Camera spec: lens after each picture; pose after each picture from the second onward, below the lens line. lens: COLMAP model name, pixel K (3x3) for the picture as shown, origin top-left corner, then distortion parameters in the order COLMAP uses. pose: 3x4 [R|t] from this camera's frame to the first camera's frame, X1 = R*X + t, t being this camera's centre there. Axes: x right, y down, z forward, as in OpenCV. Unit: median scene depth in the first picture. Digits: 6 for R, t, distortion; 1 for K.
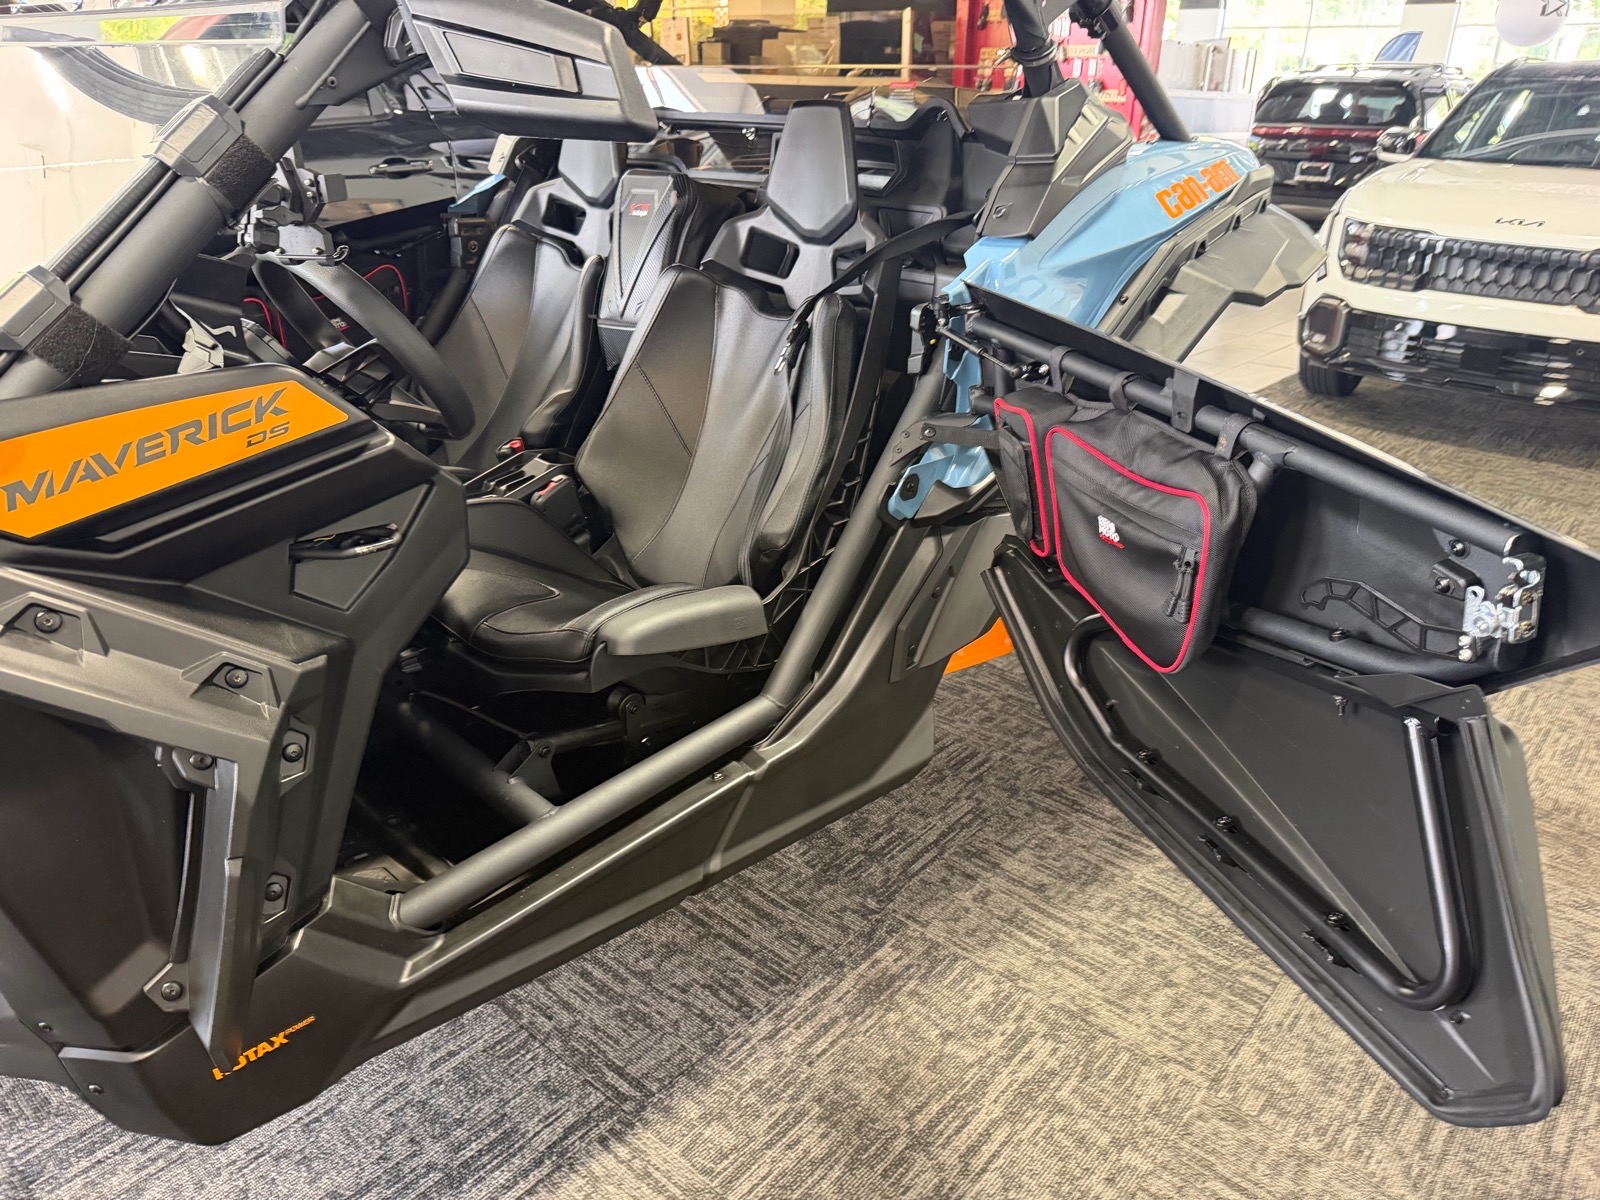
lens RADIAL K [[1140.8, 0, 814.8], [0, 1140.8, 571.8], [0, 0, 1]] dist [0.056315, -0.083379]
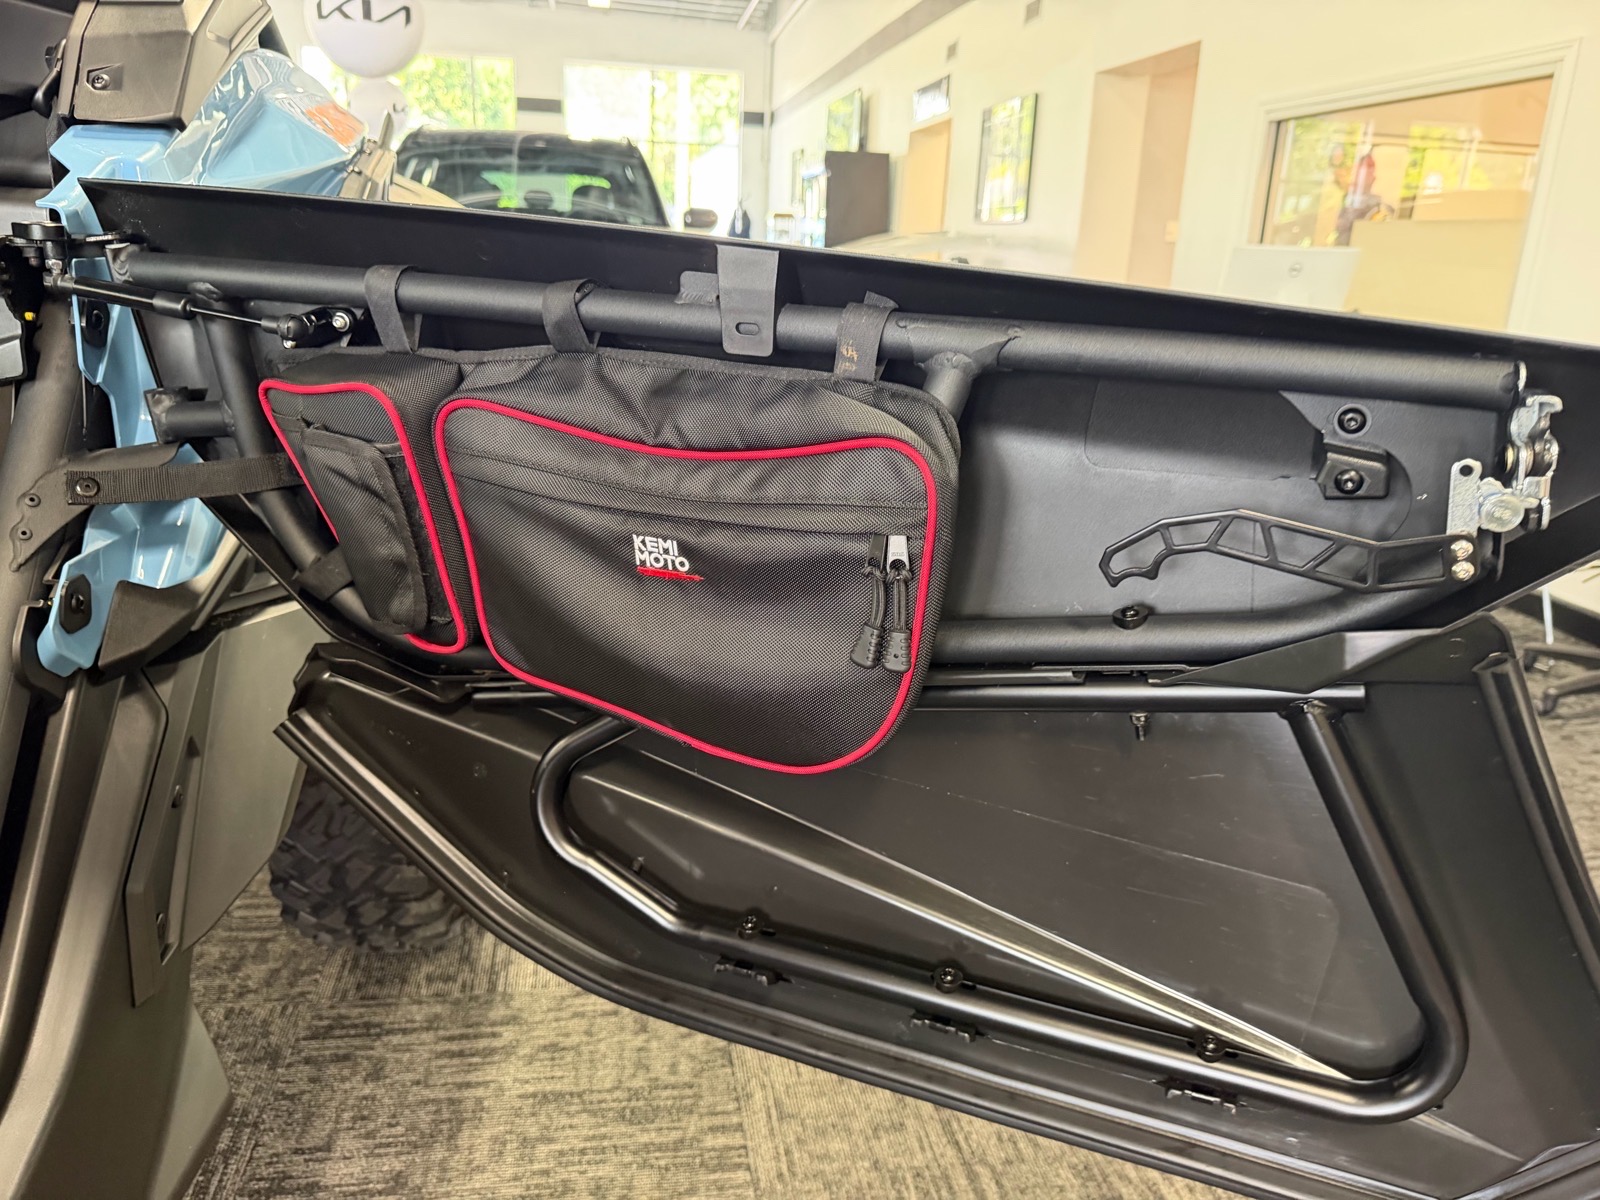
lens RADIAL K [[1127.3, 0, 800.0], [0, 1127.3, 600.0], [0, 0, 1]] dist [-0.008032, -0.022856]
pose [[0.639883, -0.217508, 0.737048, -0.059629], [0.260126, 0.963796, 0.058590, -0.021212], [-0.723107, 0.154234, 0.673296, 0.405872]]
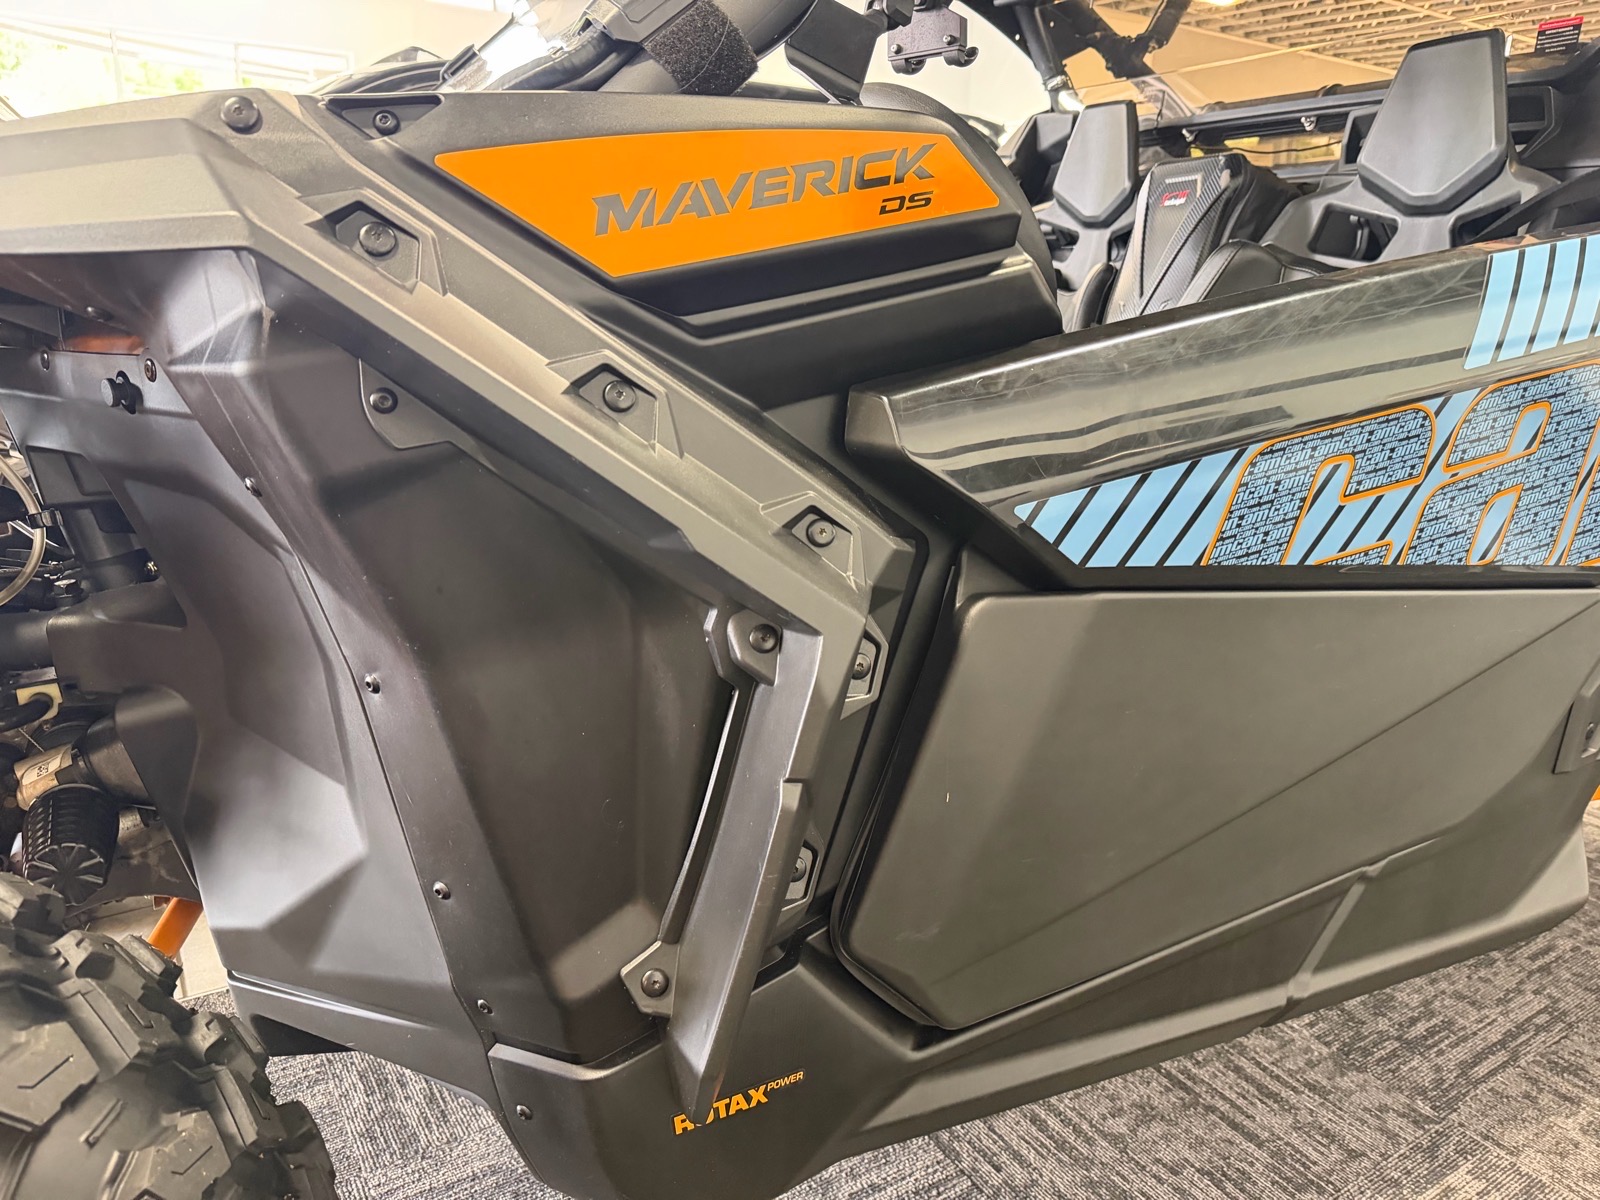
lens RADIAL K [[1144.3, 0, 800.0], [0, 1144.3, 600.0], [0, 0, 1]] dist [0.003531, -0.017422]
pose [[0.956830, 0.084904, -0.277971, -0.171299], [-0.121601, 0.985596, -0.117531, 0.117806], [0.263989, 0.146259, 0.953372, 0.180569]]
